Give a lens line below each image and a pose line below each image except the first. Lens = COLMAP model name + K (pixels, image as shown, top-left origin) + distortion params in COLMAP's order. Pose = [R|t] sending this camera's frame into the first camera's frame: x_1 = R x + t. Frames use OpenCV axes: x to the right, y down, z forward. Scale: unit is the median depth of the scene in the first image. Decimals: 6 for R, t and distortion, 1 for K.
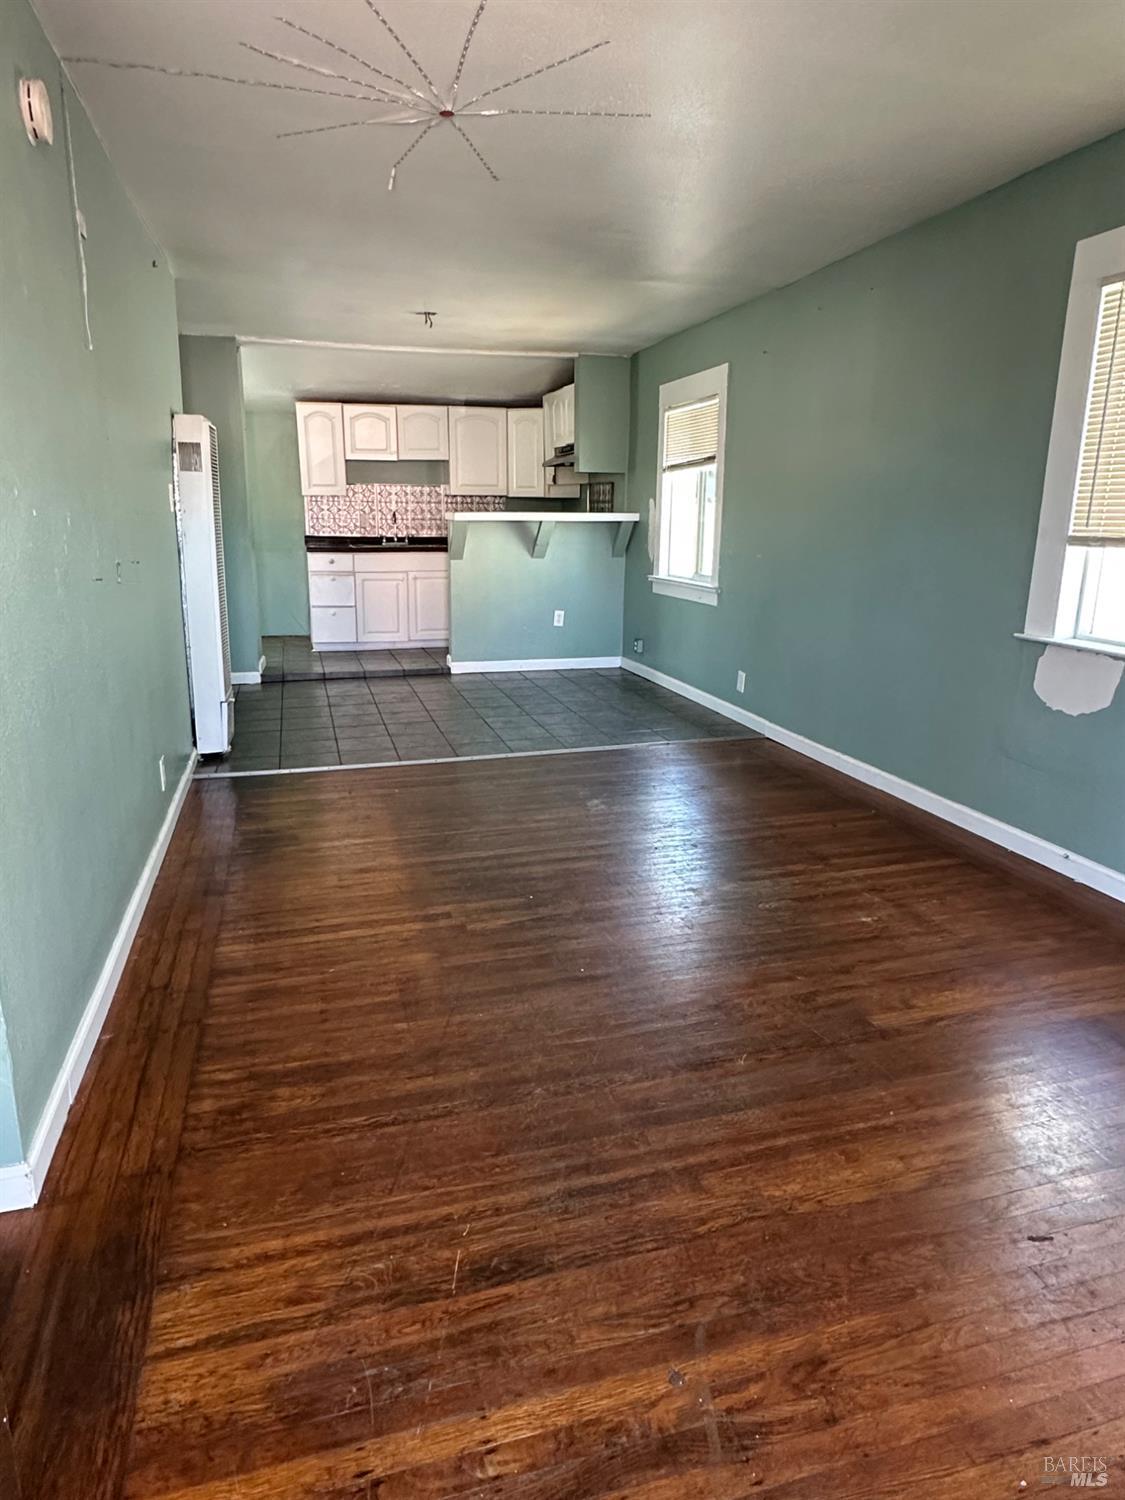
lens RADIAL K [[922.8, 0, 562.5], [0, 922.8, 750.0], [0, 0, 1]] dist [0.002090, 0.000208]
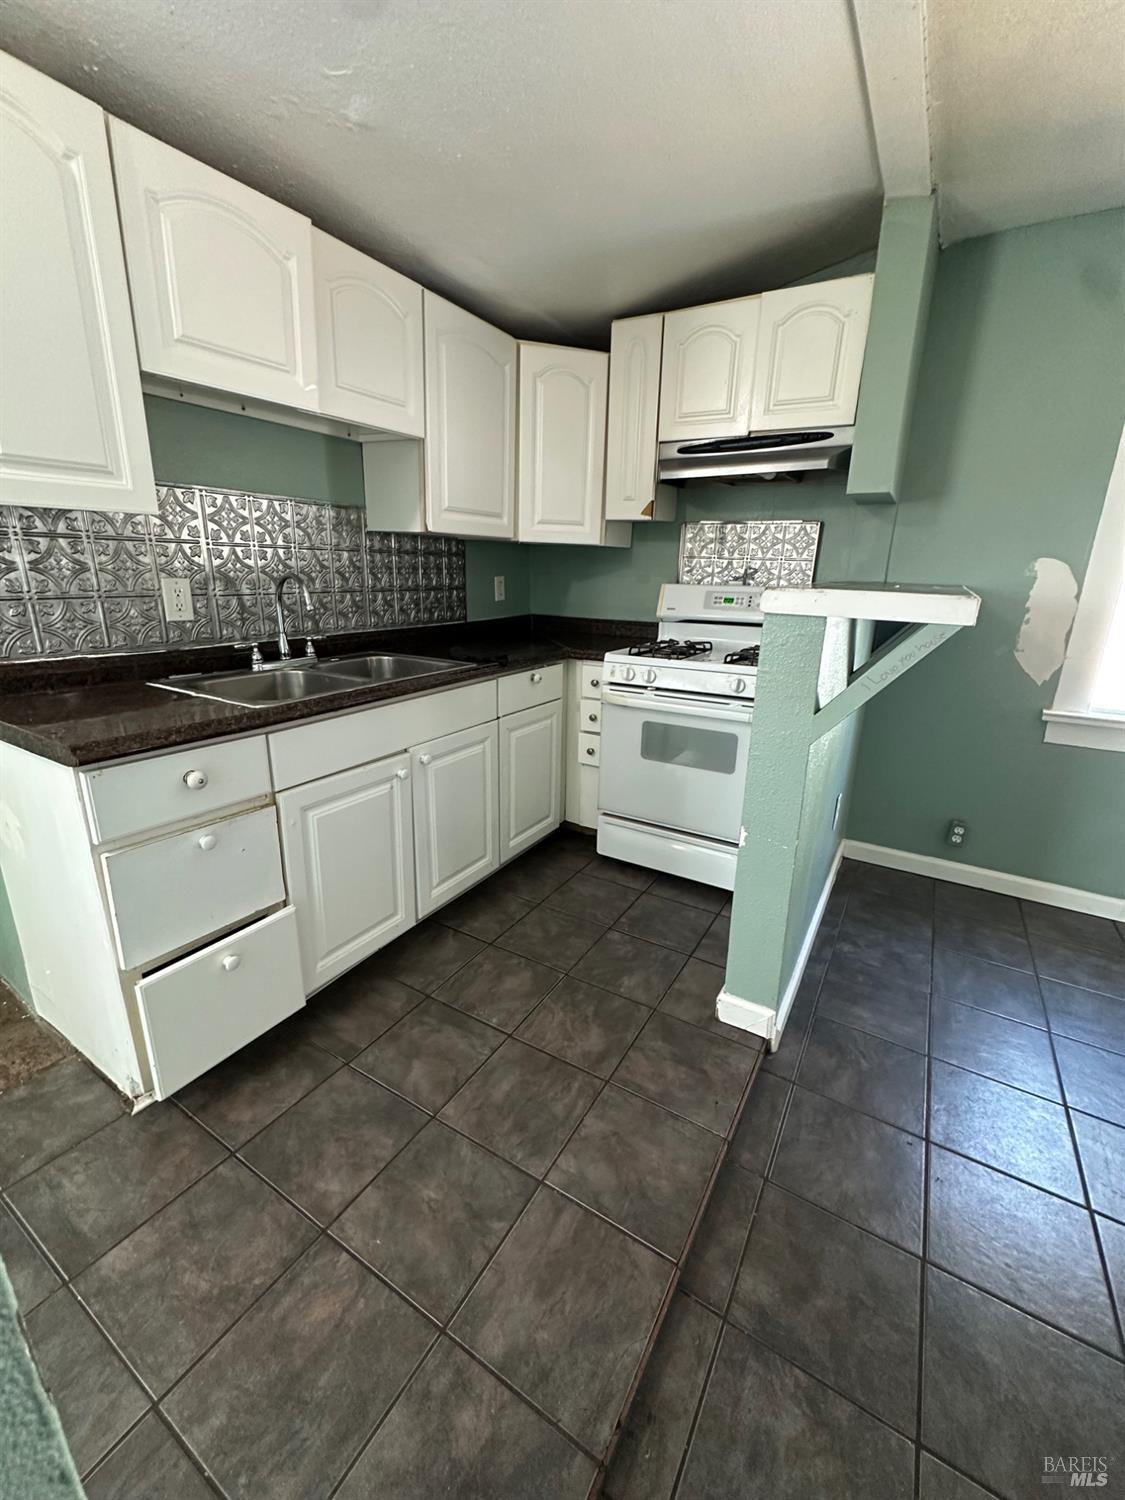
lens RADIAL K [[598.6, 0, 562.5], [0, 598.6, 750.0], [0, 0, 1]] dist [-0.001381, -0.000072]
pose [[0.730705, -0.189234, 0.655943, -0.270652], [0.153149, 0.981764, 0.112626, -0.206324], [-0.665294, 0.018161, 0.746361, 0.778864]]
